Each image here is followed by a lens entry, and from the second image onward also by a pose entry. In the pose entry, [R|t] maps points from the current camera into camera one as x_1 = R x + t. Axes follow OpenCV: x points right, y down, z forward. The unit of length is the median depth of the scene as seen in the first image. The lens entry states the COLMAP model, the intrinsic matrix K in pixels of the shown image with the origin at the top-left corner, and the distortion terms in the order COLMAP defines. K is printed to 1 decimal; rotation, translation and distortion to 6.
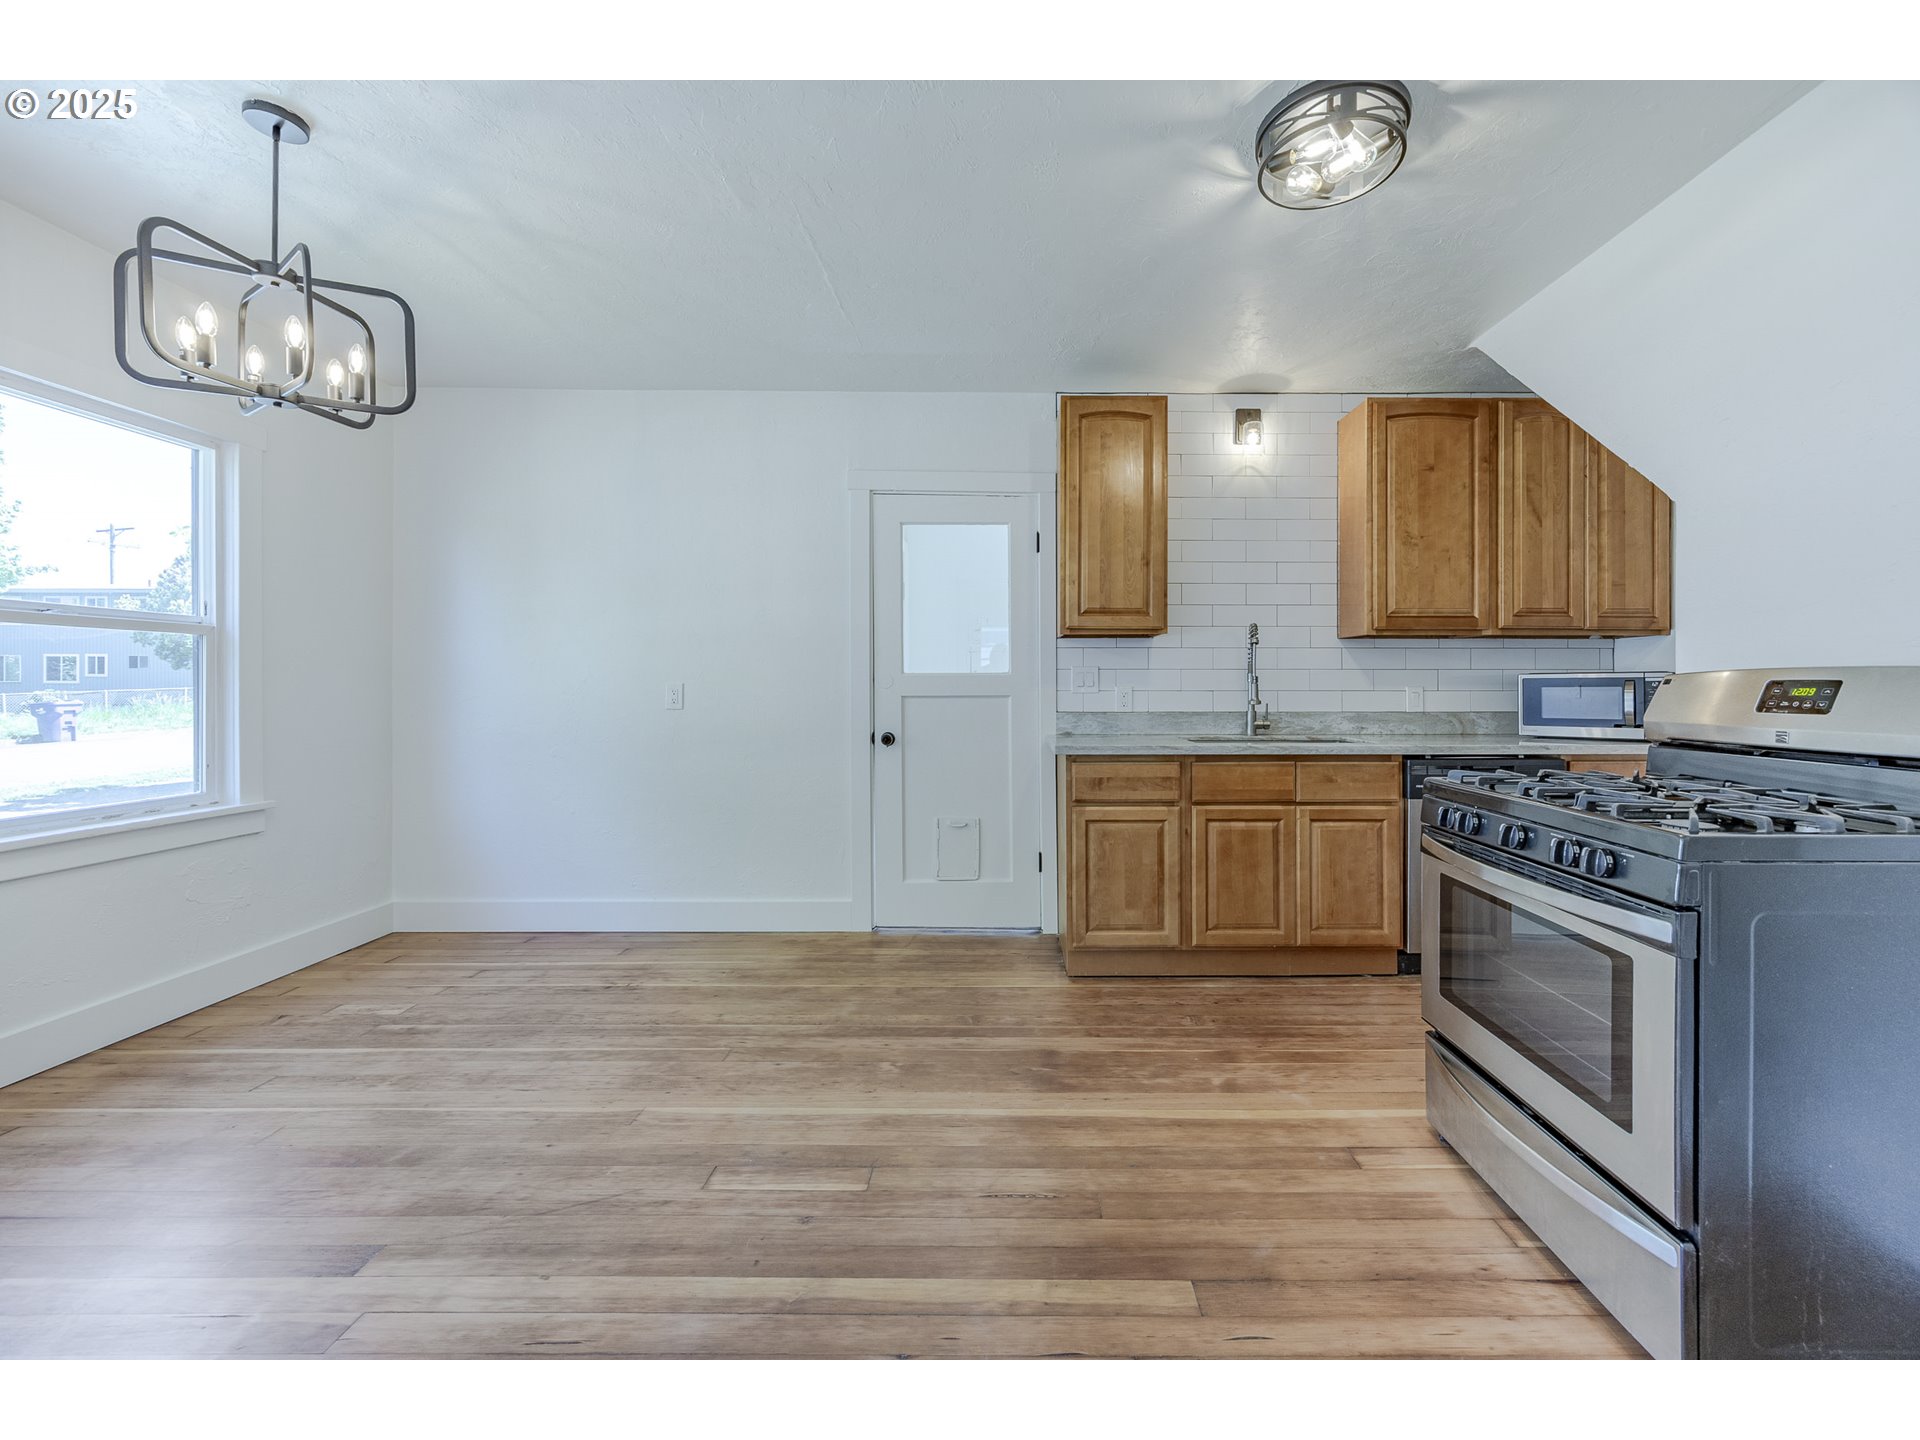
lens RADIAL K [[728.8, 0, 1016.4], [0, 728.8, 687.4], [0, 0, 1]] dist [-0.001490, -0.000342]
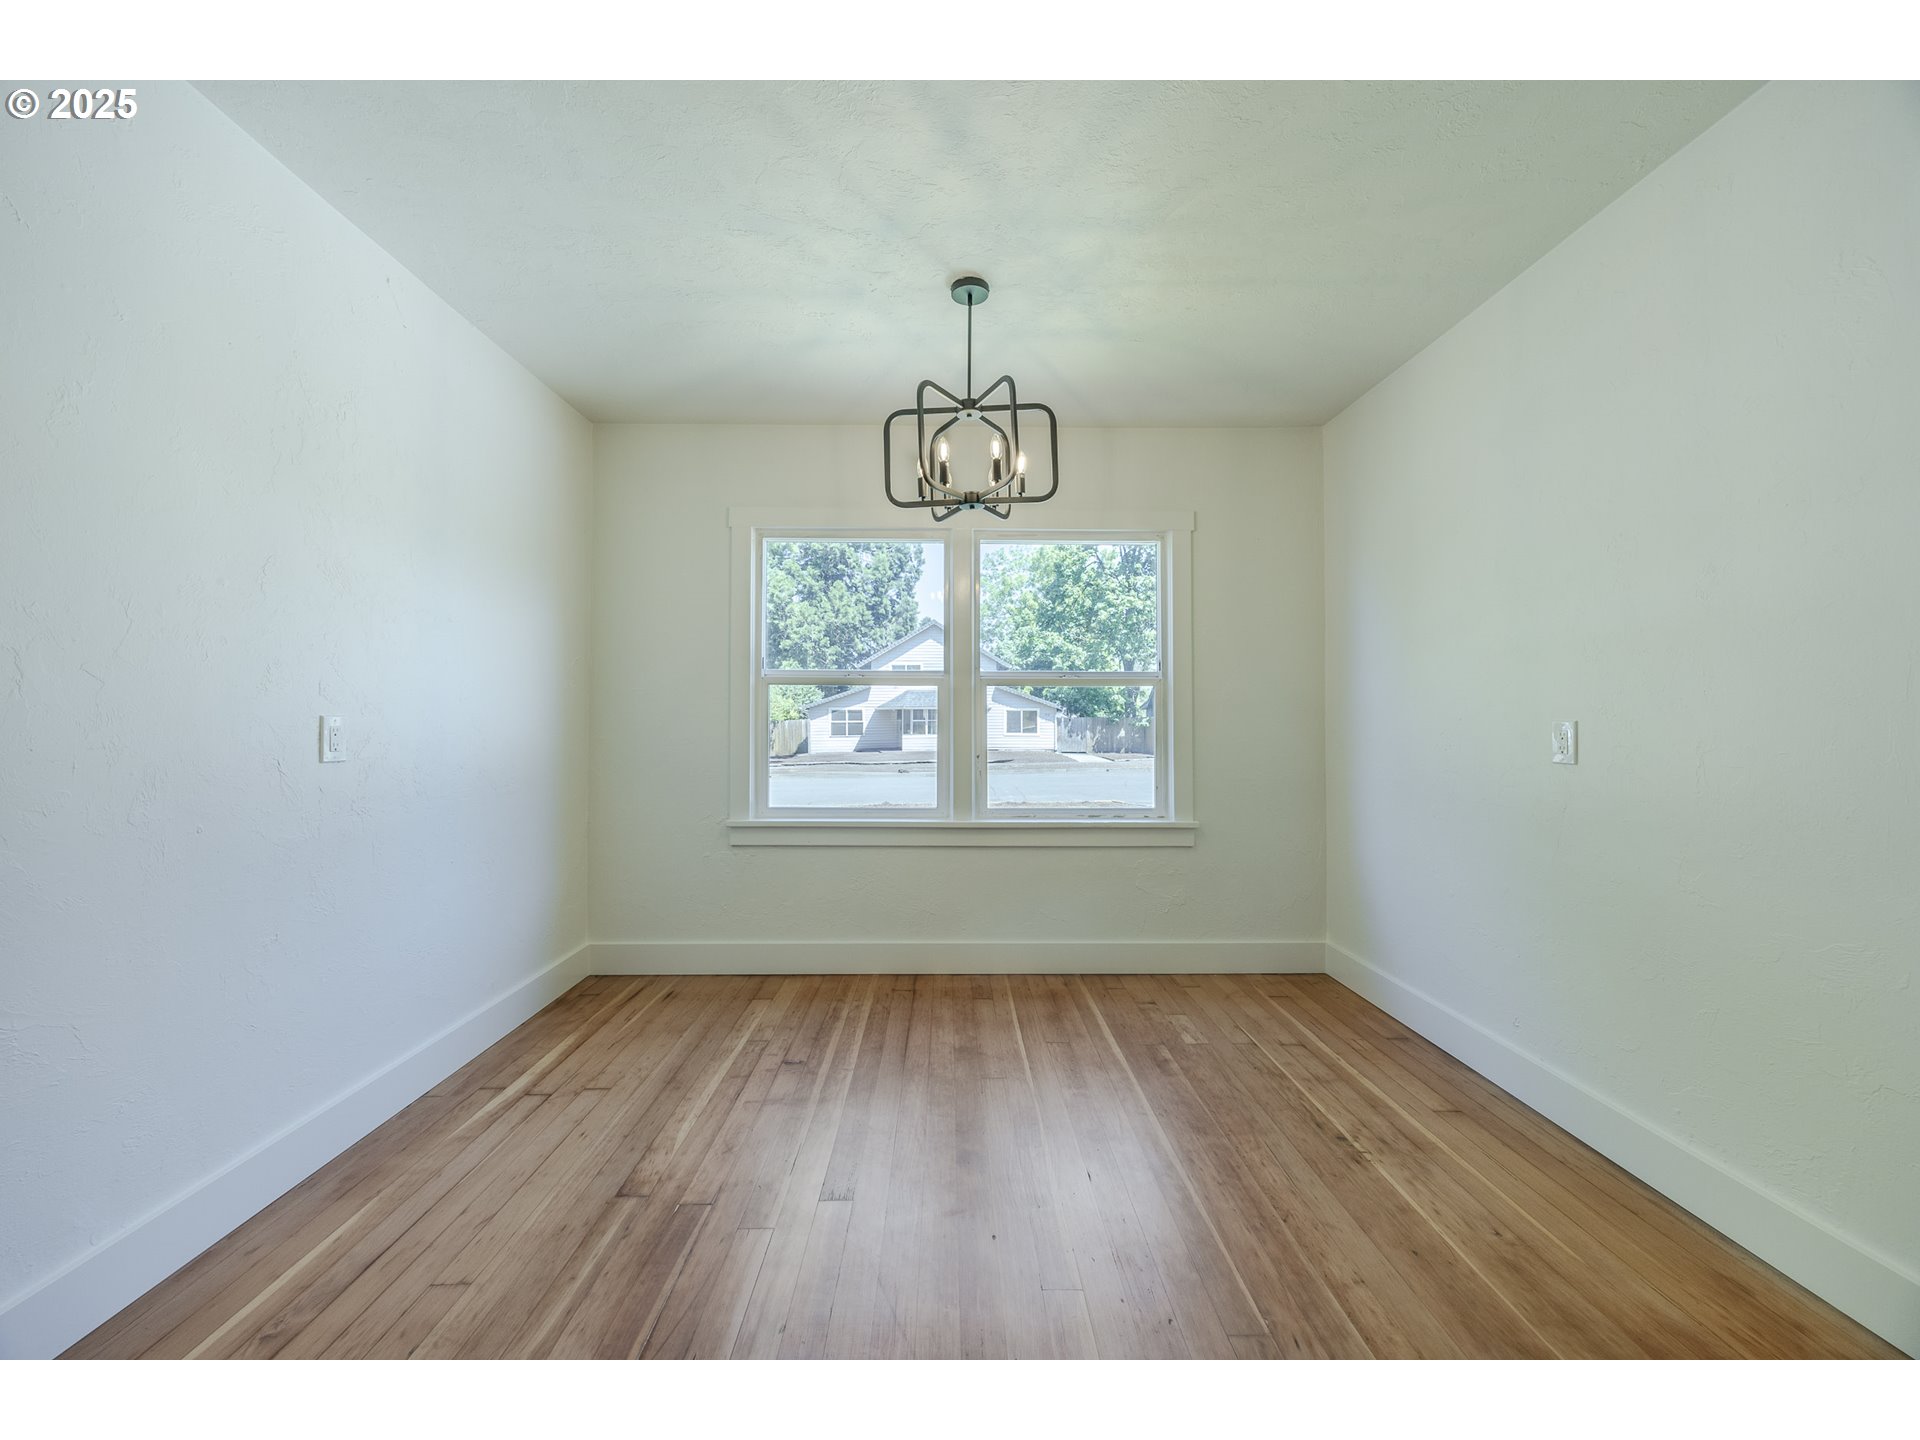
lens RADIAL K [[732.2, 0, 957.0], [0, 732.2, 711.6], [0, 0, 1]] dist [-0.003203, -0.000119]
pose [[0.009248, -0.017478, -0.999804, 0.172136], [0.000009, 0.999847, -0.017478, -0.003969], [0.999957, 0.000152, 0.009247, 0.591289]]
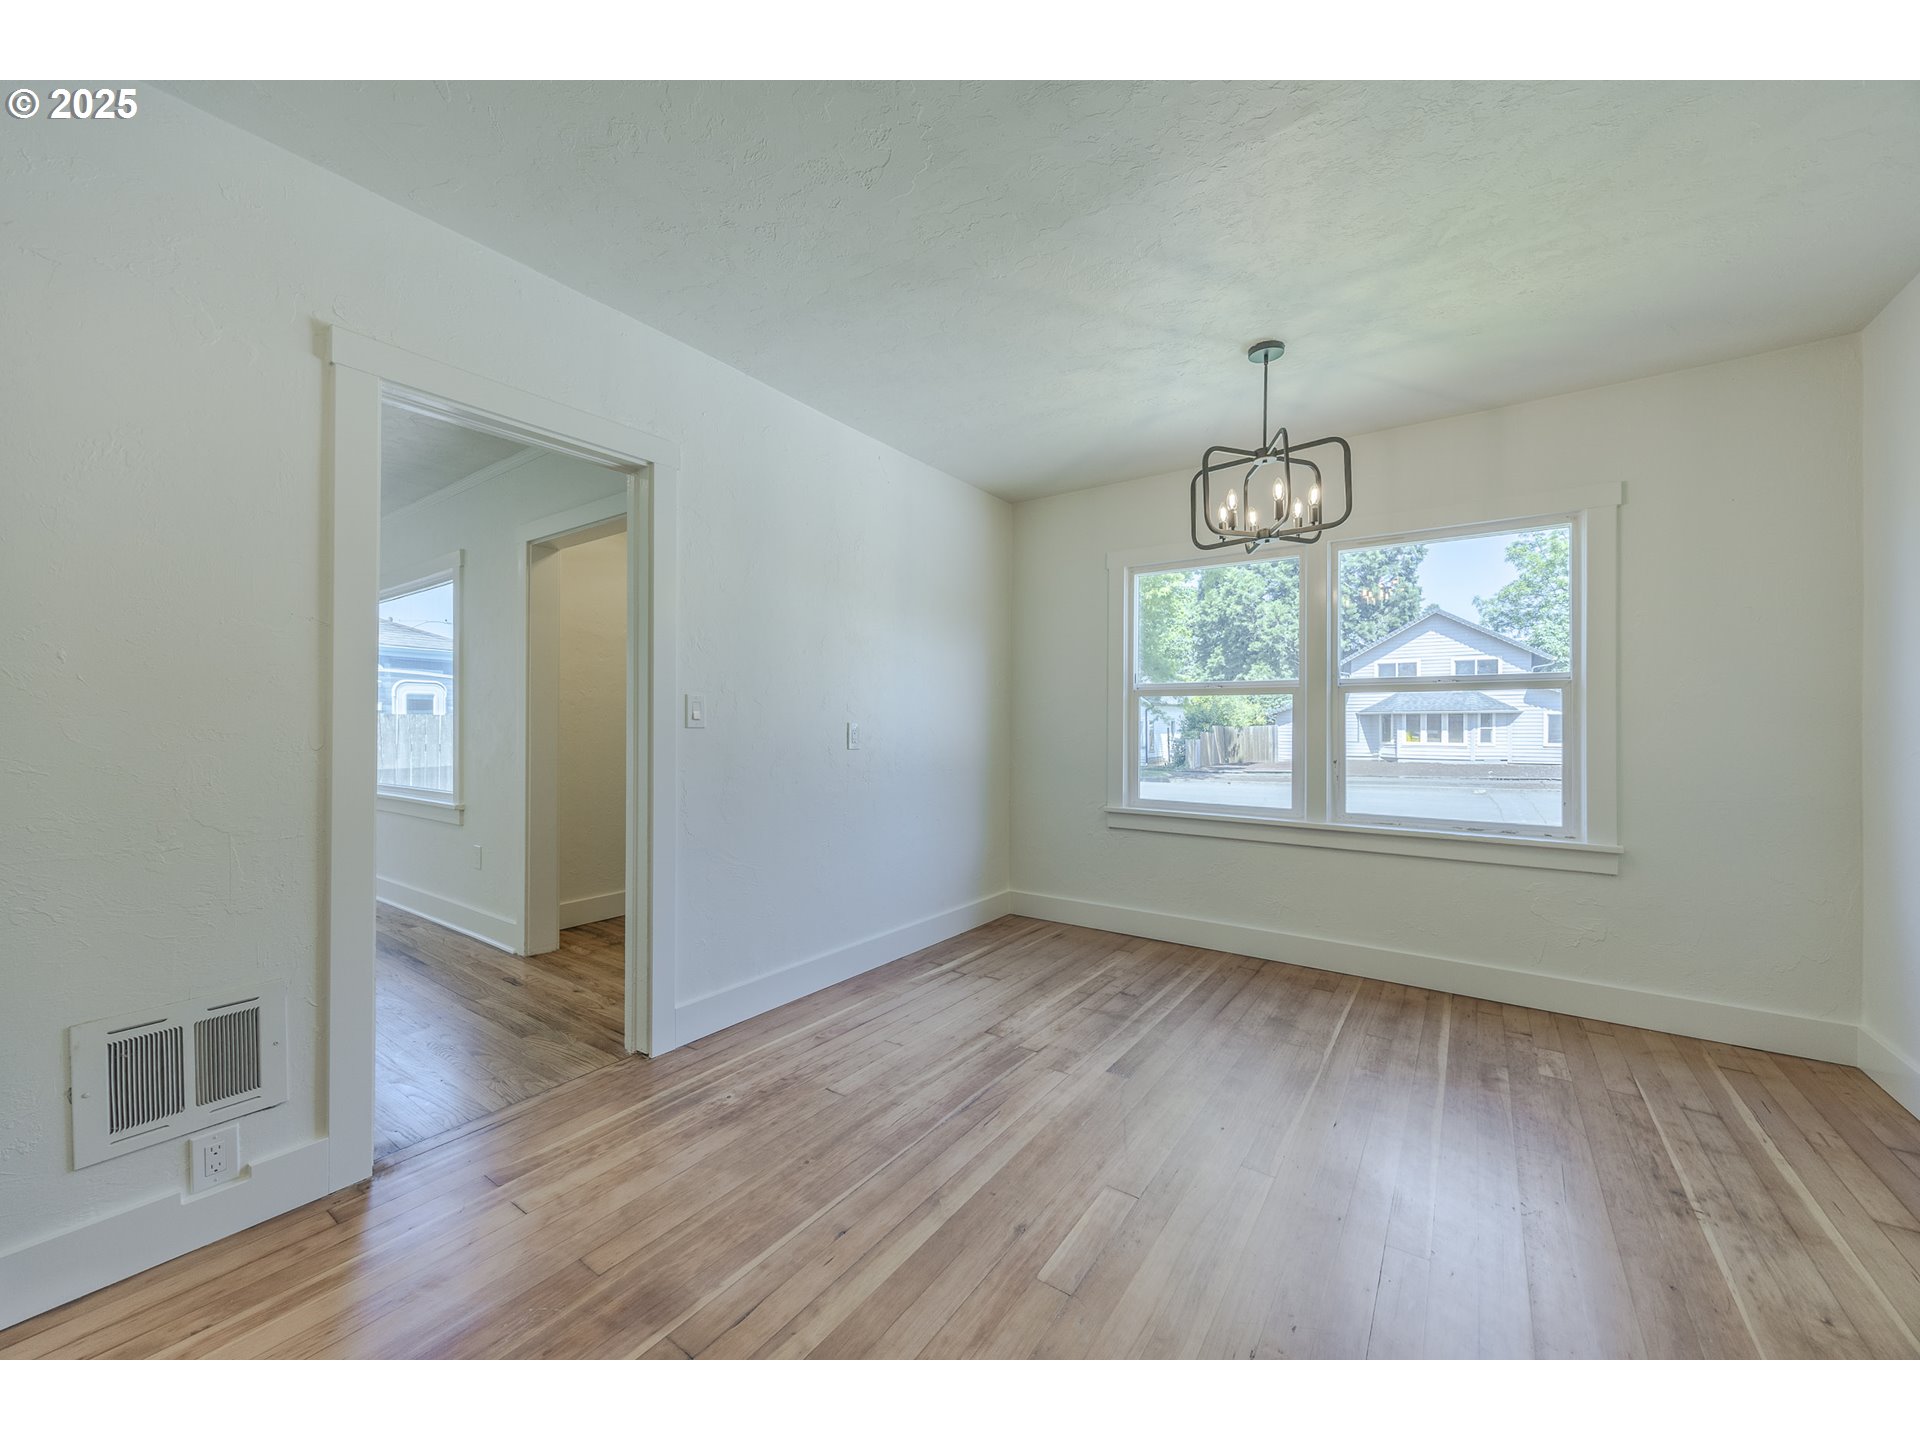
lens RADIAL K [[733.1, 0, 952.7], [0, 733.1, 726.7], [0, 0, 1]] dist [0.001091, -0.000167]
pose [[-0.581685, -0.005599, -0.813395, 0.352541], [-0.006471, 0.999977, -0.002255, -0.003773], [0.813388, 0.003951, -0.581708, 0.830351]]
